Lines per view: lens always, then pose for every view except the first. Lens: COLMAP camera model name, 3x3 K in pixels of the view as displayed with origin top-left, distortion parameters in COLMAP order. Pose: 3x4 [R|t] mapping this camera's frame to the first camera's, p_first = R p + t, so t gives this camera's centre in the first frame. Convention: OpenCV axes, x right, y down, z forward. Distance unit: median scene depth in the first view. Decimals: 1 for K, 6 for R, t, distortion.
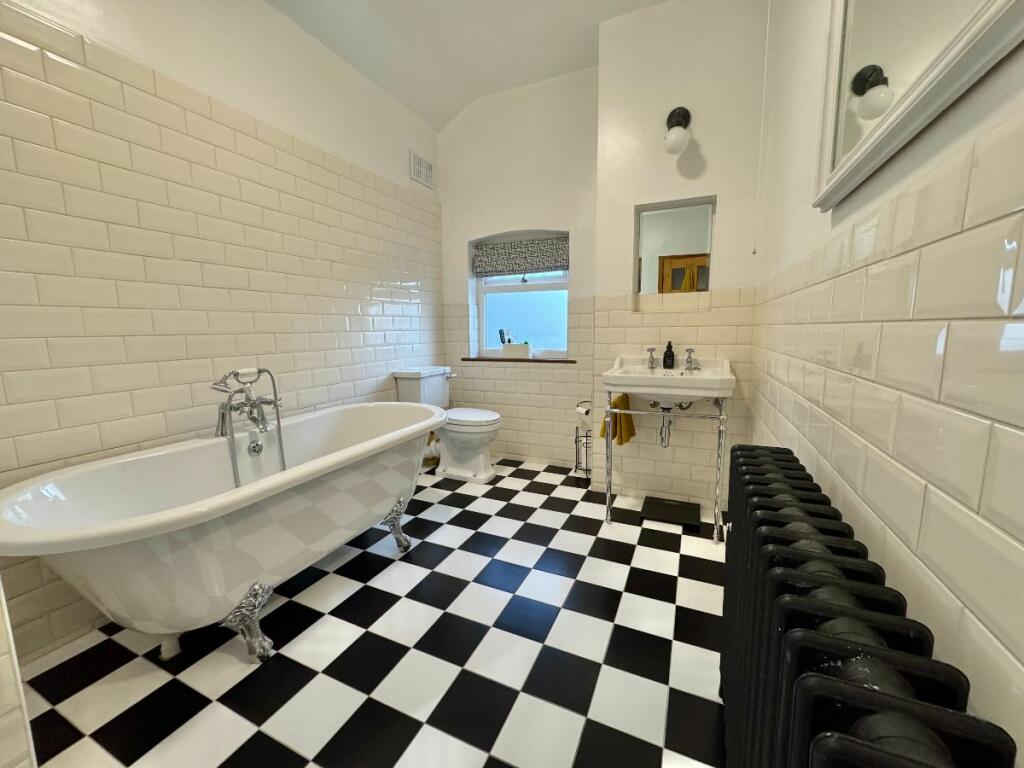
lens RADIAL K [[405.5, 0, 510.6], [0, 405.5, 383.8], [0, 0, 1]] dist [-0.003200, -0.000235]
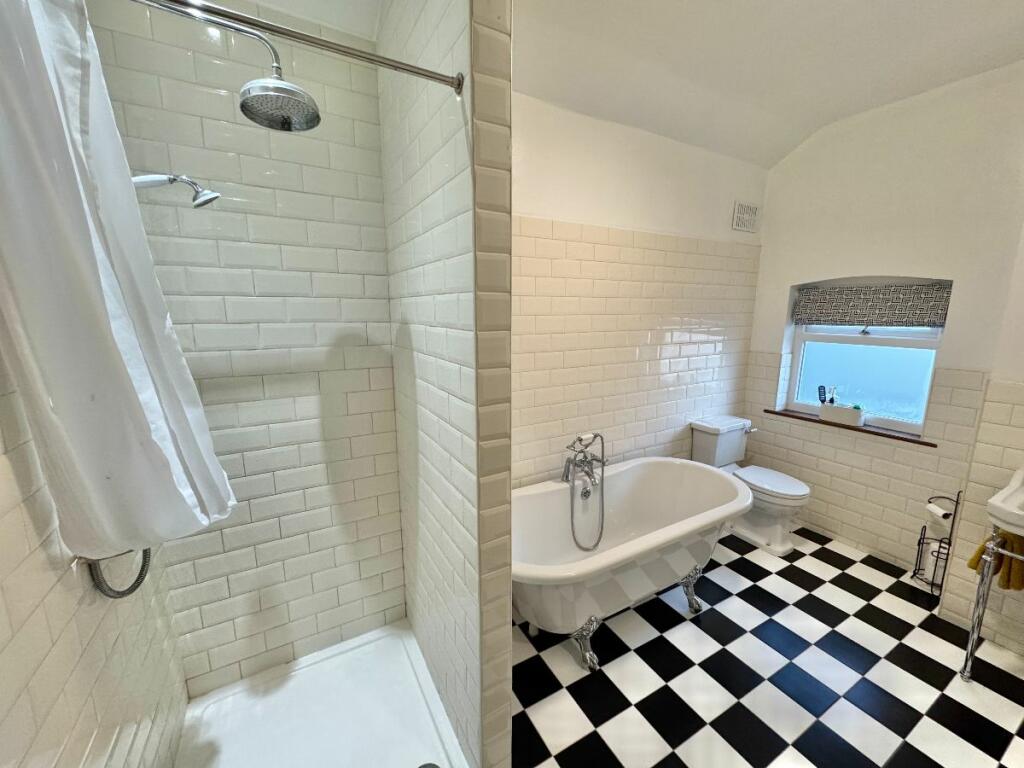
lens RADIAL K [[405.5, 0, 511.1], [0, 405.5, 384.2], [0, 0, 1]] dist [-0.003200, -0.000235]
pose [[0.807285, 0.114368, -0.578975, -0.069081], [-0.084444, 0.993333, 0.078474, -0.173654], [0.584090, -0.014460, 0.811560, -0.124346]]
